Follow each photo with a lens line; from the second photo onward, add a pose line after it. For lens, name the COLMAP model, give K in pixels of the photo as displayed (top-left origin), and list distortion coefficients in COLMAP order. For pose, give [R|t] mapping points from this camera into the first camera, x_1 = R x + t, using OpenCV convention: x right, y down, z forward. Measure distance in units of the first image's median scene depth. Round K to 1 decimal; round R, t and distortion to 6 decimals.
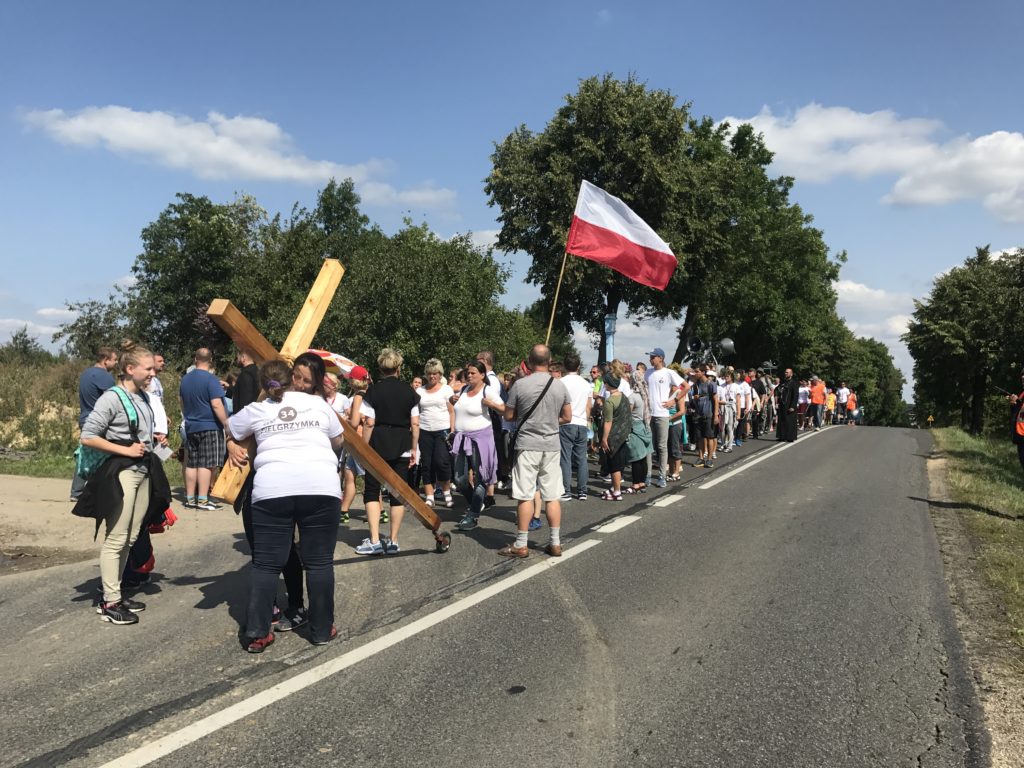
lens RADIAL K [[830.9, 0, 495.5], [0, 830.9, 378.0], [0, 0, 1]] dist [-0.002013, 0.041095]
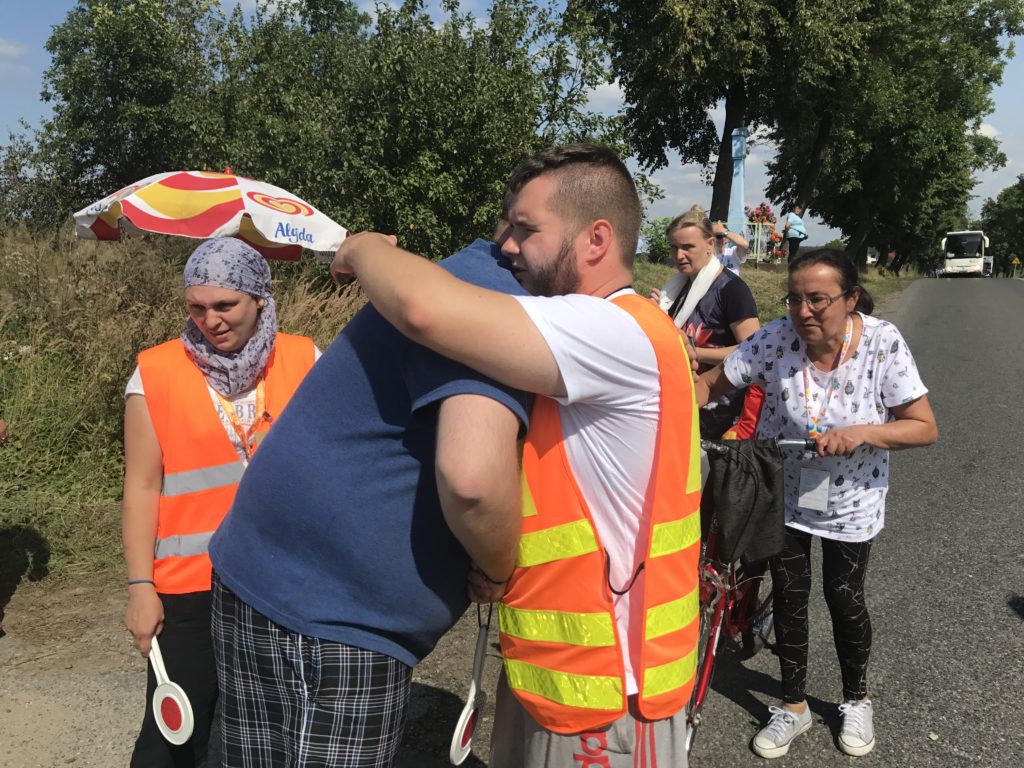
lens RADIAL K [[815.6, 0, 522.7], [0, 815.6, 378.3], [0, 0, 1]] dist [0.021293, -0.002629]
pose [[0.999369, -0.035486, -0.001724, -0.032692], [0.035240, 0.983924, 0.175075, -0.001230], [-0.004517, -0.175026, 0.984554, 0.264007]]
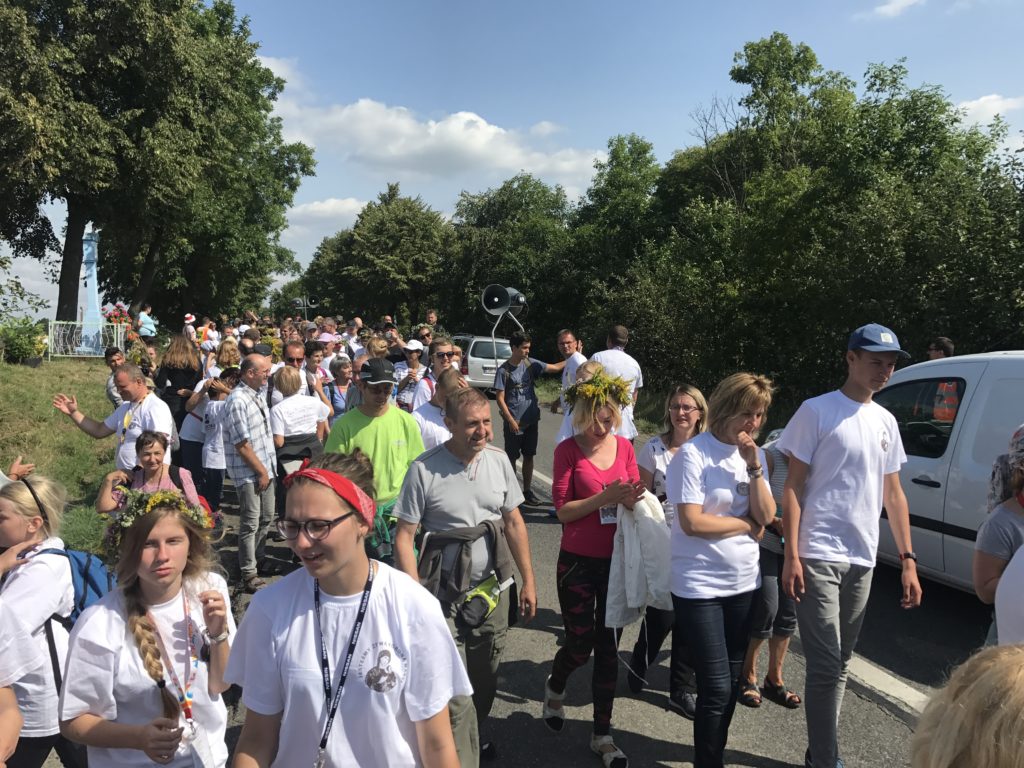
lens RADIAL K [[842.2, 0, 535.9], [0, 842.2, 359.7], [0, 0, 1]] dist [-0.000878, 0.000241]
pose [[0.682035, -0.049336, 0.729654, -0.097553], [-0.002376, 0.997567, 0.069673, -0.017787], [-0.731316, -0.049253, 0.680258, 0.208683]]
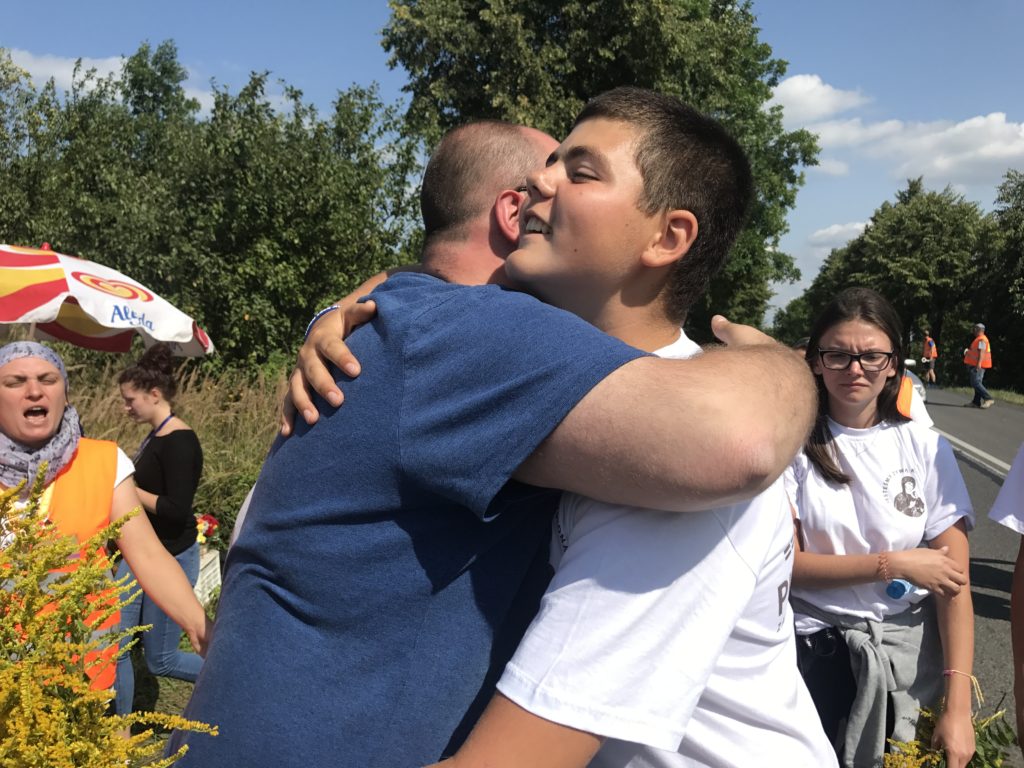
lens RADIAL K [[816.1, 0, 507.0], [0, 816.1, 381.6], [0, 0, 1]] dist [0.008683, 0.017751]
pose [[0.980809, -0.020061, 0.193934, -0.040579], [0.006651, 0.997556, 0.069552, -0.002317], [-0.194856, -0.066928, 0.978546, 0.281892]]
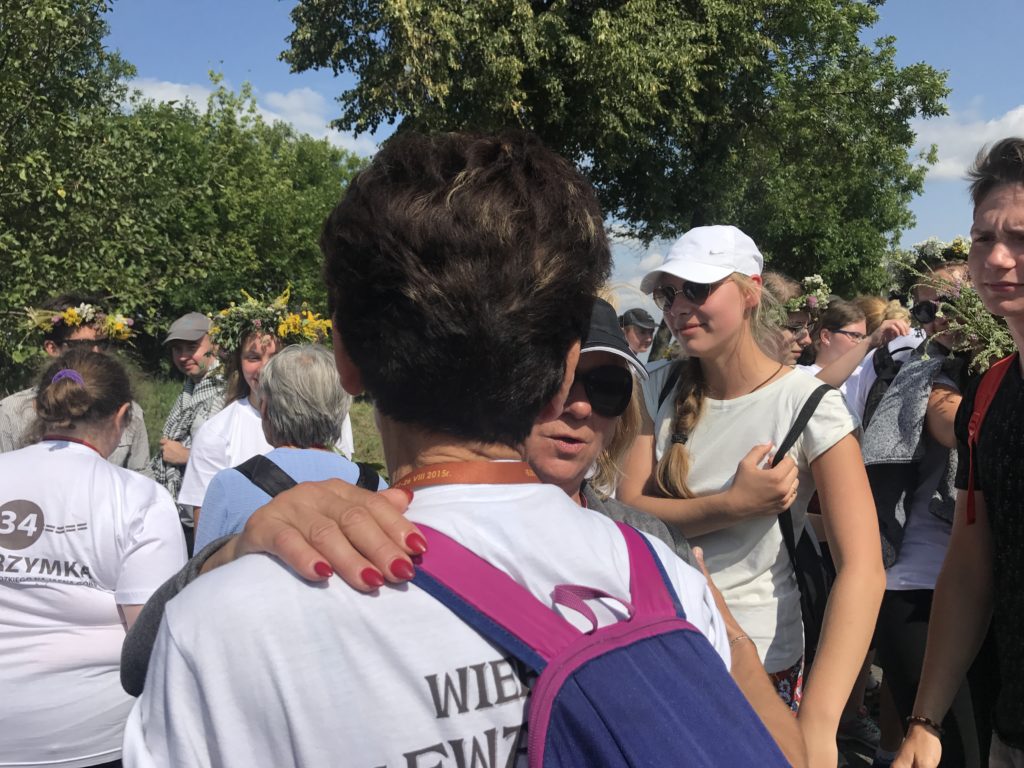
lens RADIAL K [[795.4, 0, 496.1], [0, 795.4, 385.5], [0, 0, 1]] dist [0.000345, 0.001080]
pose [[0.999885, 0.005757, 0.014001, 0.092034], [-0.006470, 0.998655, 0.051434, 0.001051], [-0.013686, -0.051519, 0.998578, 0.457888]]
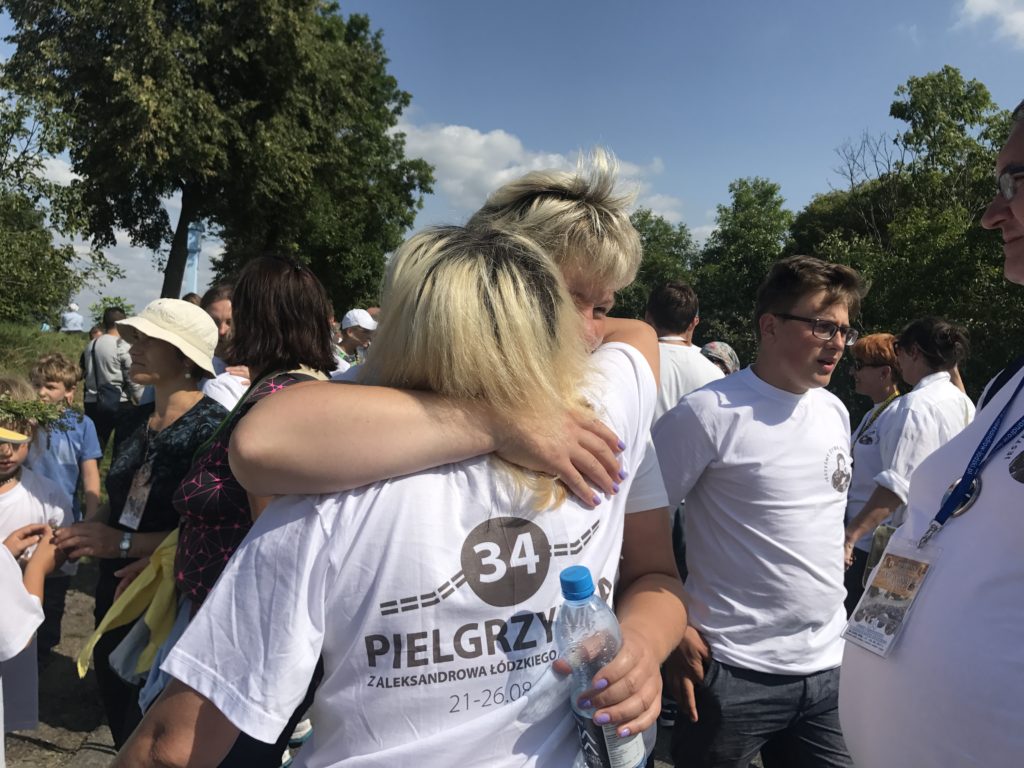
lens RADIAL K [[843.2, 0, 514.6], [0, 843.2, 373.0], [0, 0, 1]] dist [0.002847, 0.003371]
pose [[0.793256, 0.048611, 0.606945, -0.055105], [-0.084947, 0.995895, 0.031260, 0.001089], [-0.602934, -0.076355, 0.794129, 0.232266]]
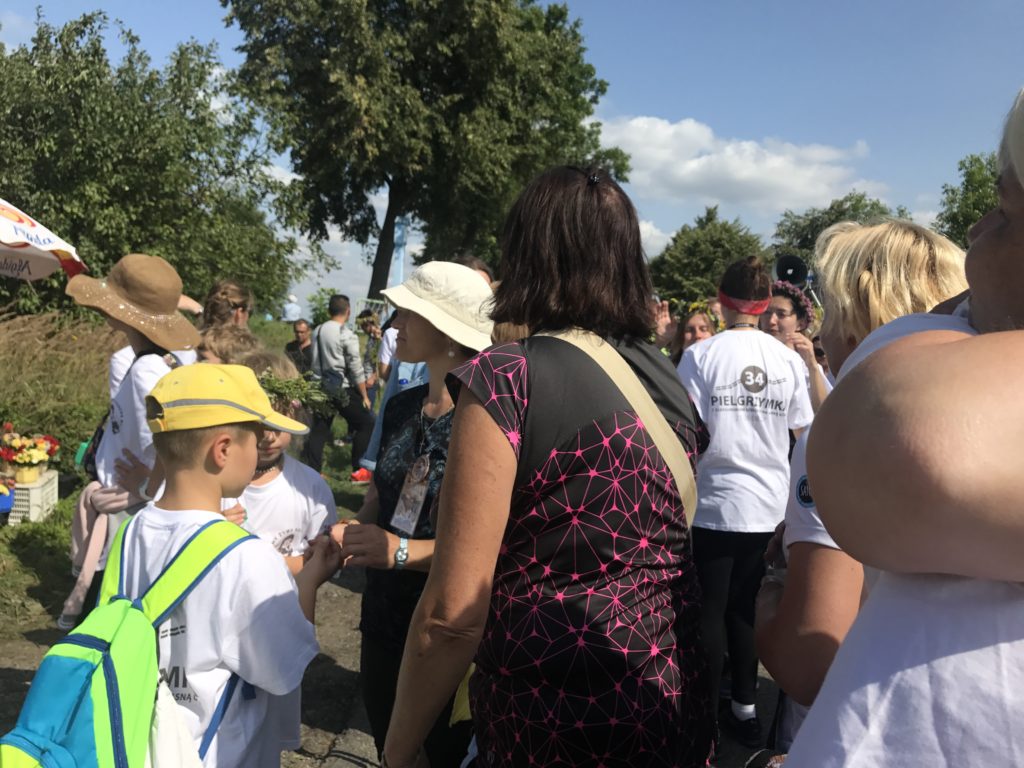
lens RADIAL K [[843.2, 0, 514.6], [0, 843.2, 373.0], [0, 0, 1]] dist [0.002847, 0.003371]
pose [[0.904338, 0.056952, 0.423001, -0.055640], [-0.089452, 0.994338, 0.057363, 0.003442], [-0.417339, -0.089714, 0.904312, 0.248721]]
